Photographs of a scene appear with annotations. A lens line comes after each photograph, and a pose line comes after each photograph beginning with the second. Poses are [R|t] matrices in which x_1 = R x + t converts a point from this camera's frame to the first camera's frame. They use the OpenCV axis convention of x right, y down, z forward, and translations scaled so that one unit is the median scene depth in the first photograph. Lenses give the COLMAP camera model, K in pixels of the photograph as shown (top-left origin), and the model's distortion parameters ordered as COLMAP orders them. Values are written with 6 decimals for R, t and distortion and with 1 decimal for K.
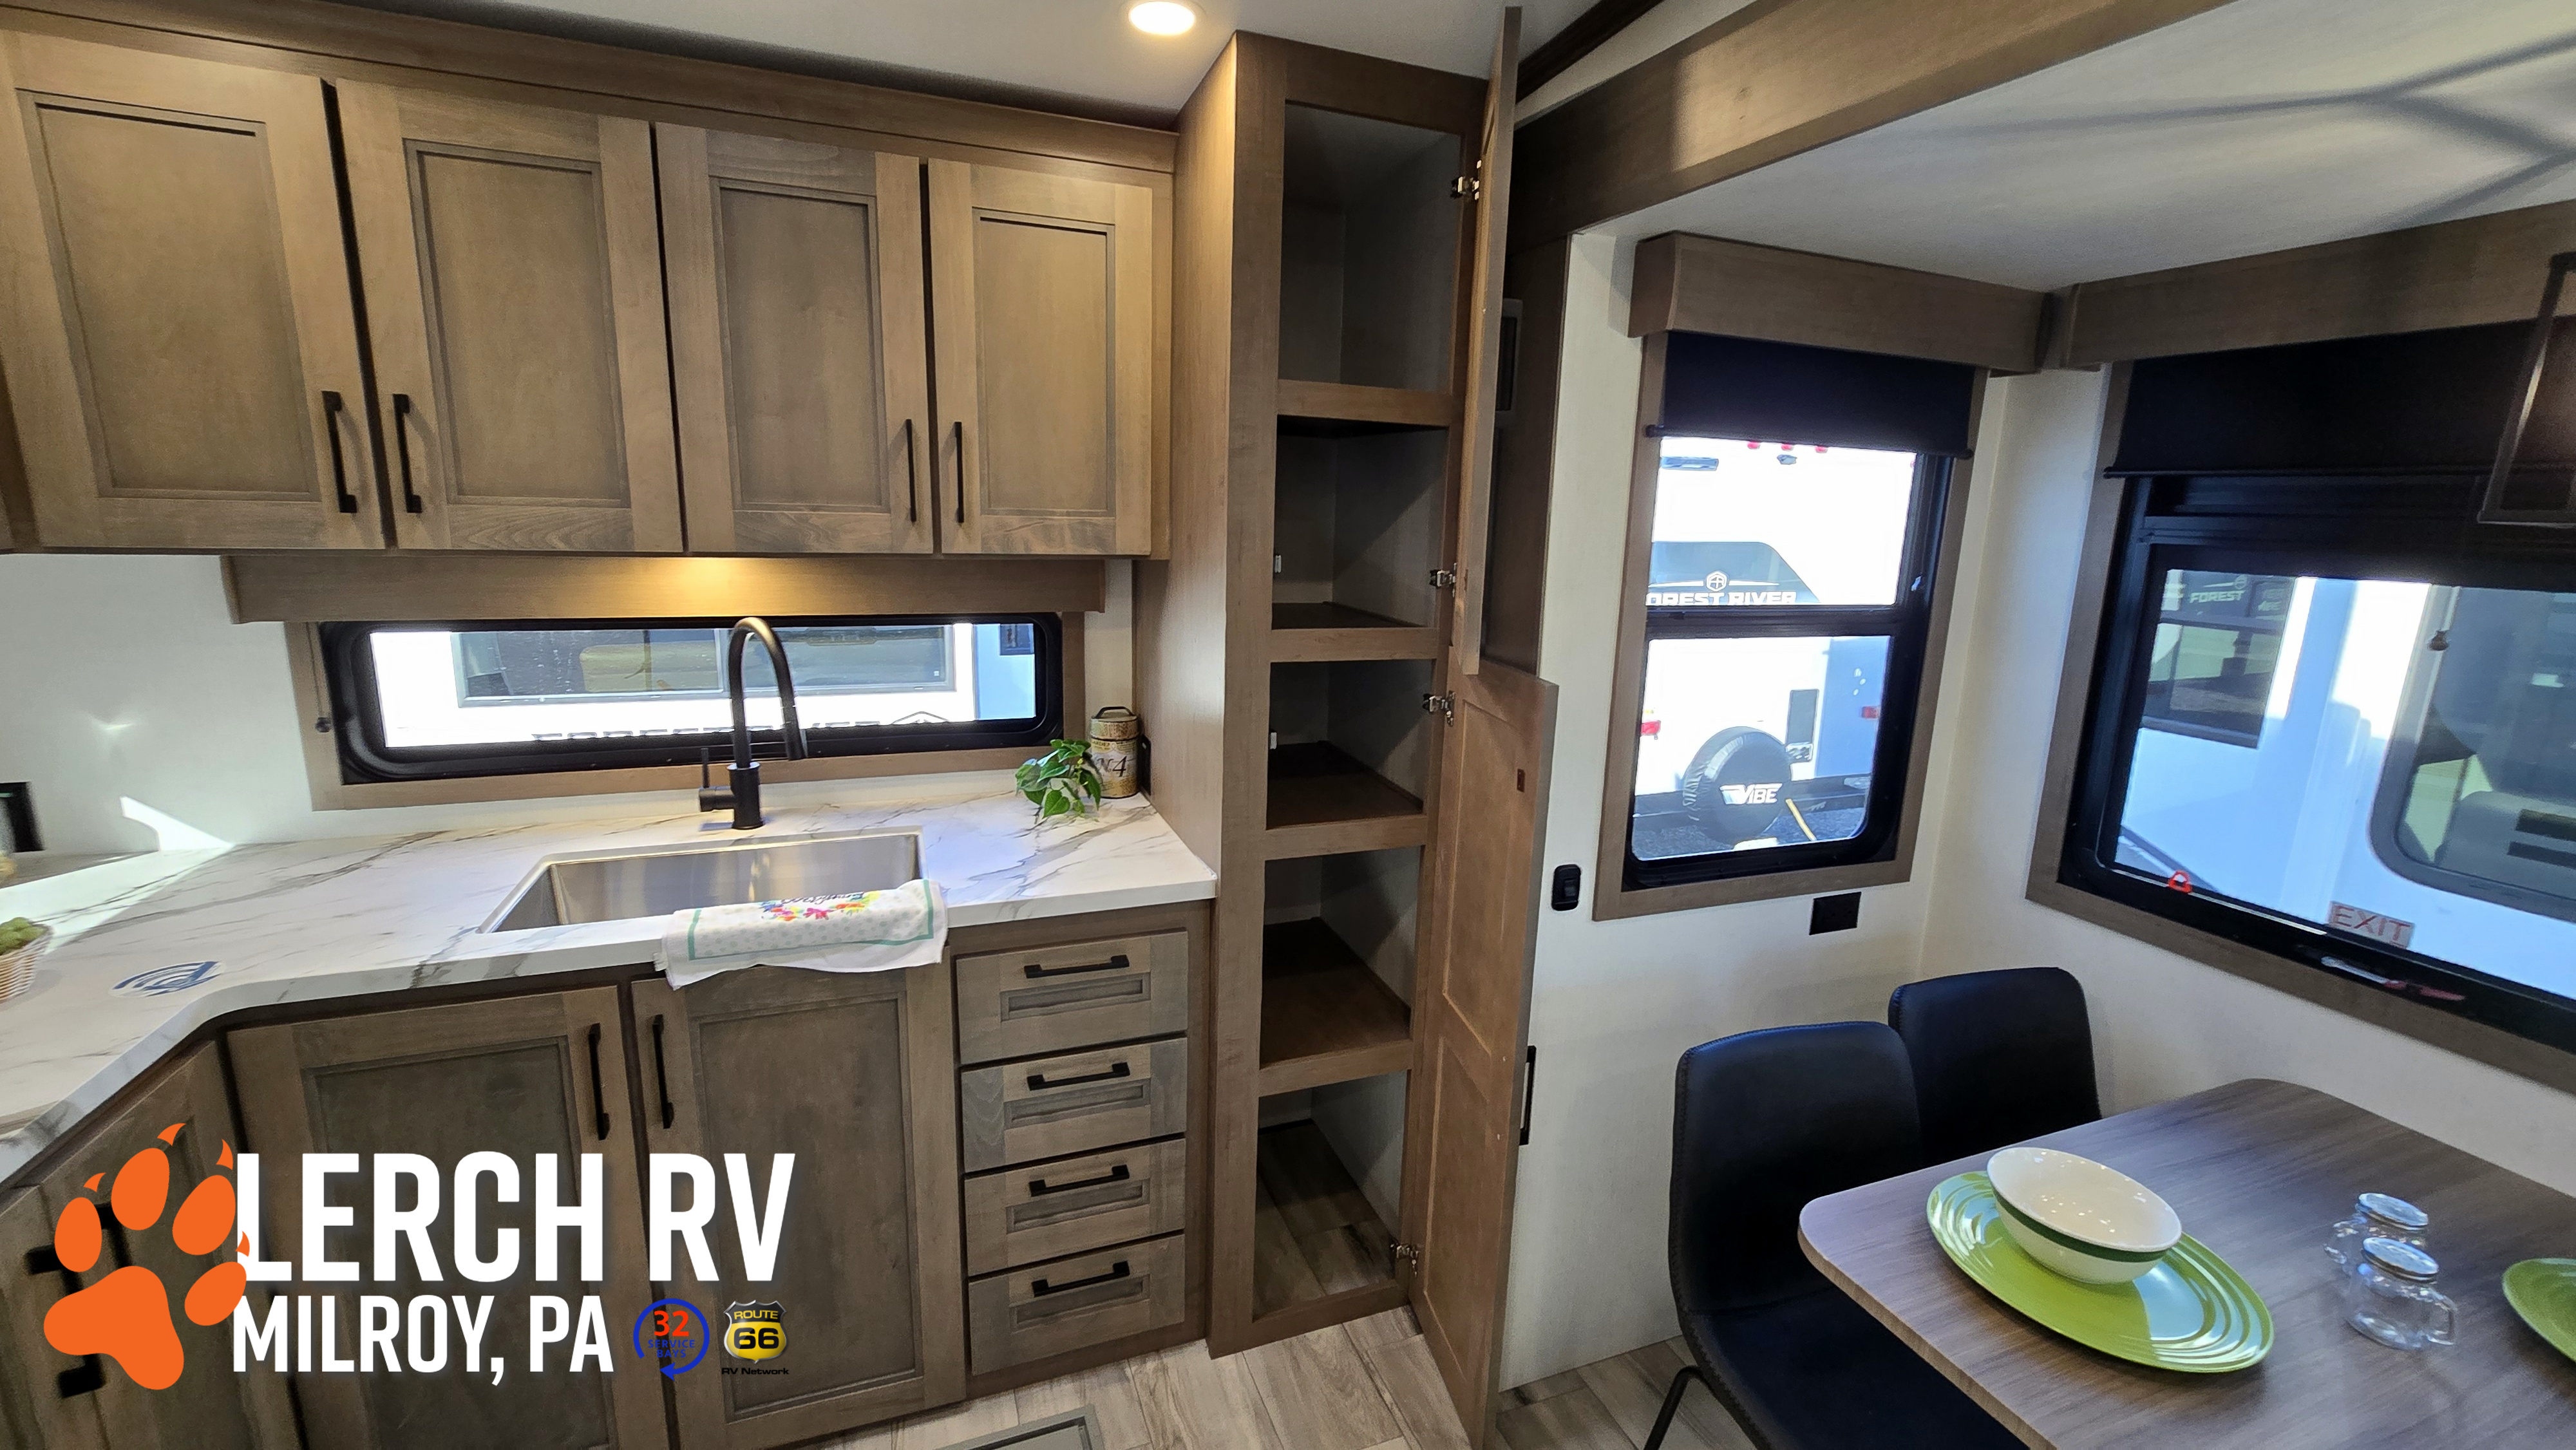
lens RADIAL K [[1051.3, 0, 1289.8], [0, 1051.3, 709.7], [0, 0, 1]] dist [-0.005651, 0.001276]
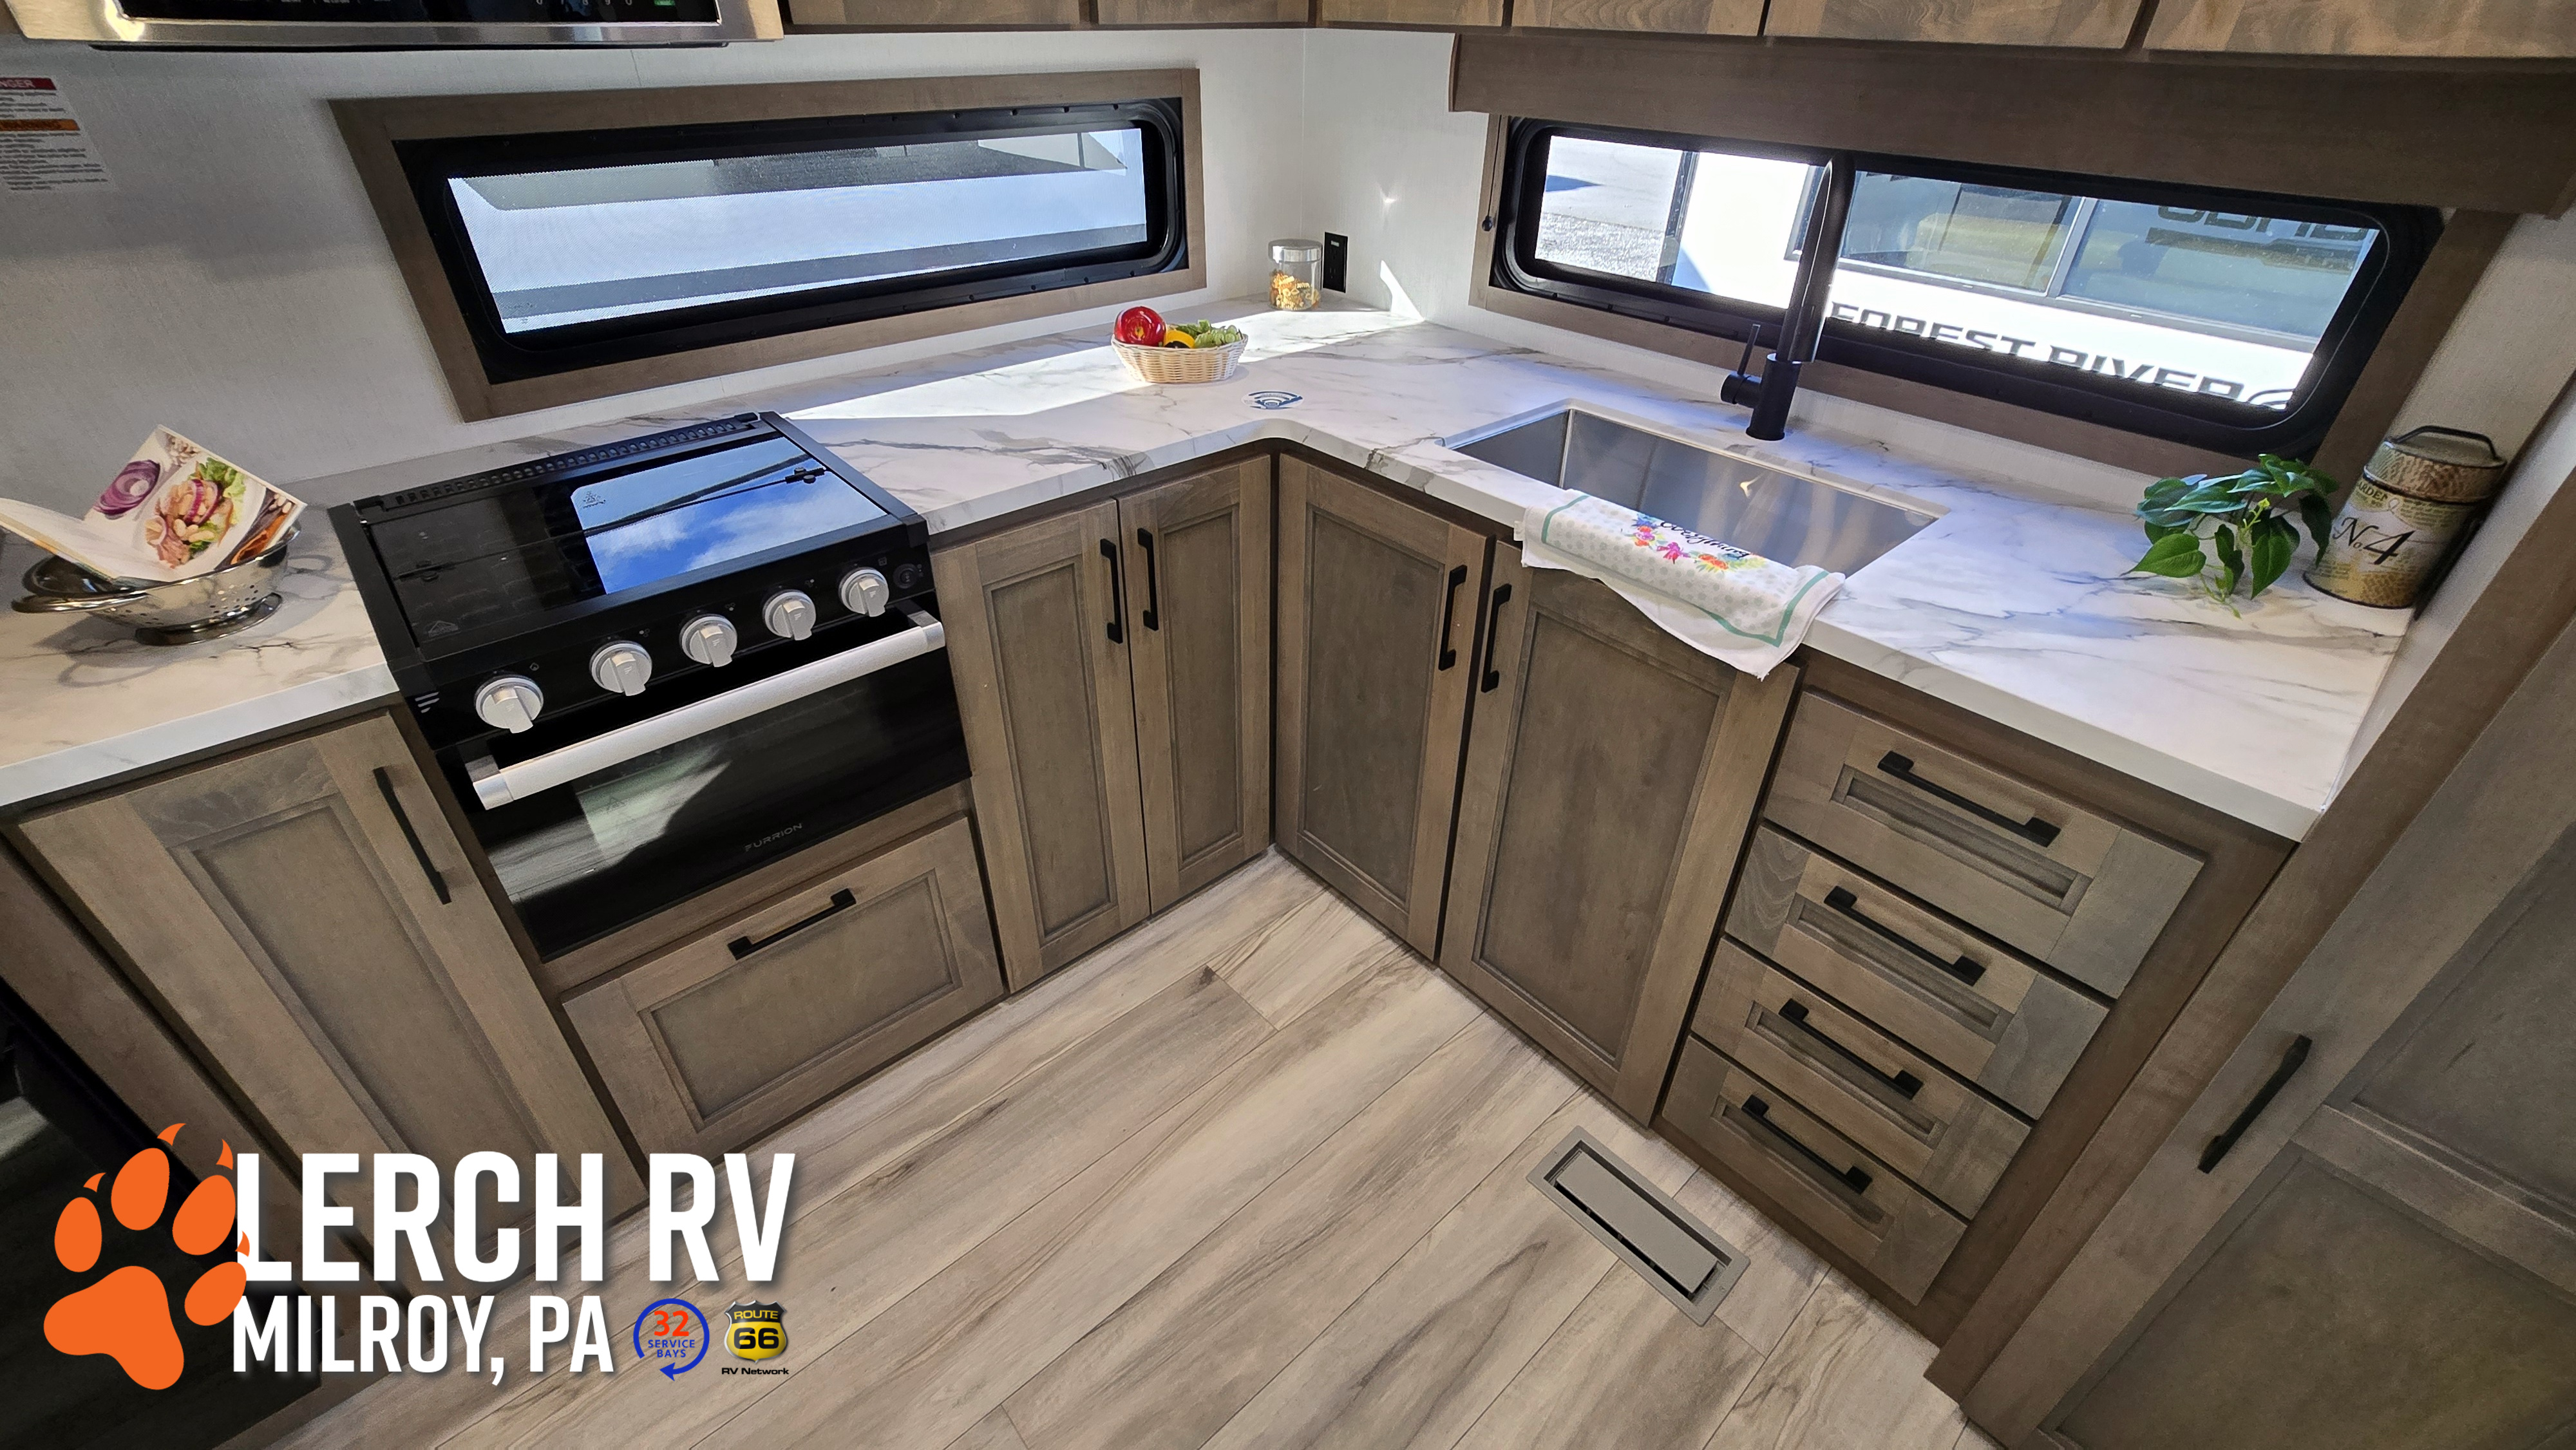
lens RADIAL K [[1051.3, 0, 1291.5], [0, 1051.3, 693.4], [0, 0, 1]] dist [-0.005651, 0.001276]
pose [[0.353967, 0.491297, -0.795823, 0.122564], [-0.191748, 0.870959, 0.452397, -0.015791], [0.915391, -0.007537, 0.402496, 0.377954]]
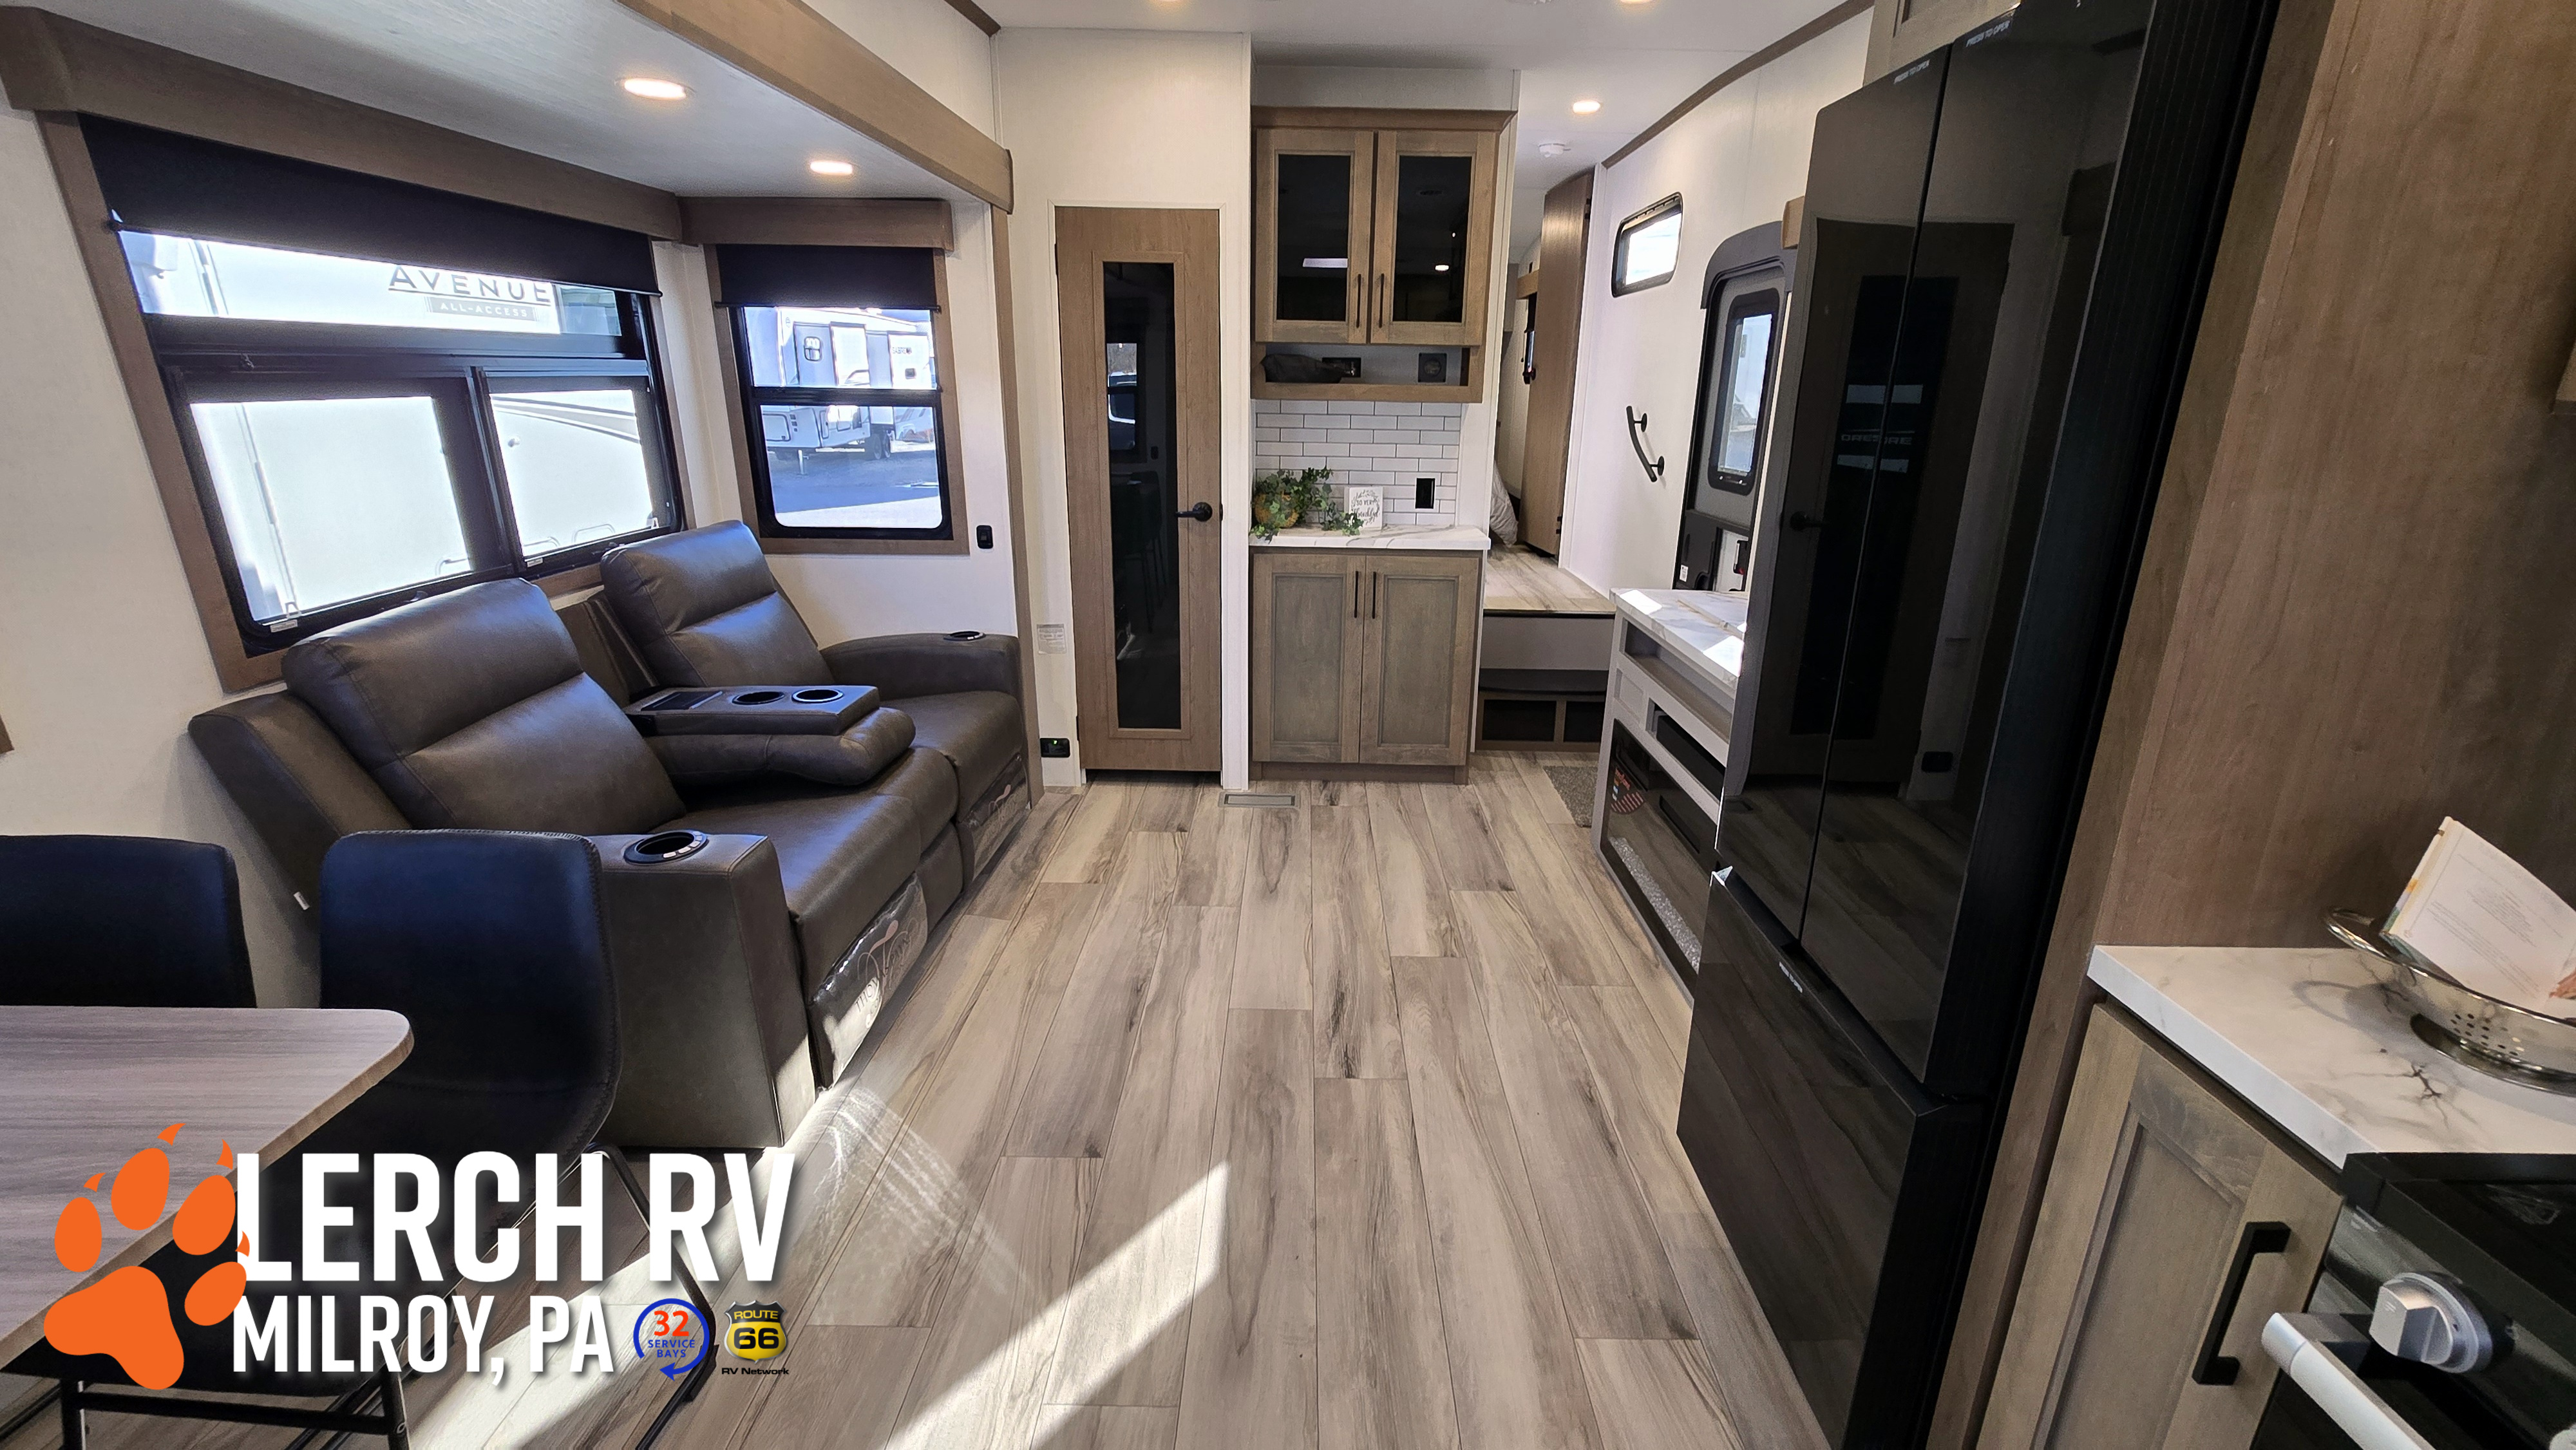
lens RADIAL K [[1051.3, 0, 1293.8], [0, 1051.3, 703.6], [0, 0, 1]] dist [-0.005651, 0.001276]
pose [[-0.928769, -0.143960, 0.341559, -0.235811], [0.040191, 0.876948, 0.478901, -0.056627], [-0.368472, 0.458517, -0.808697, 0.578944]]
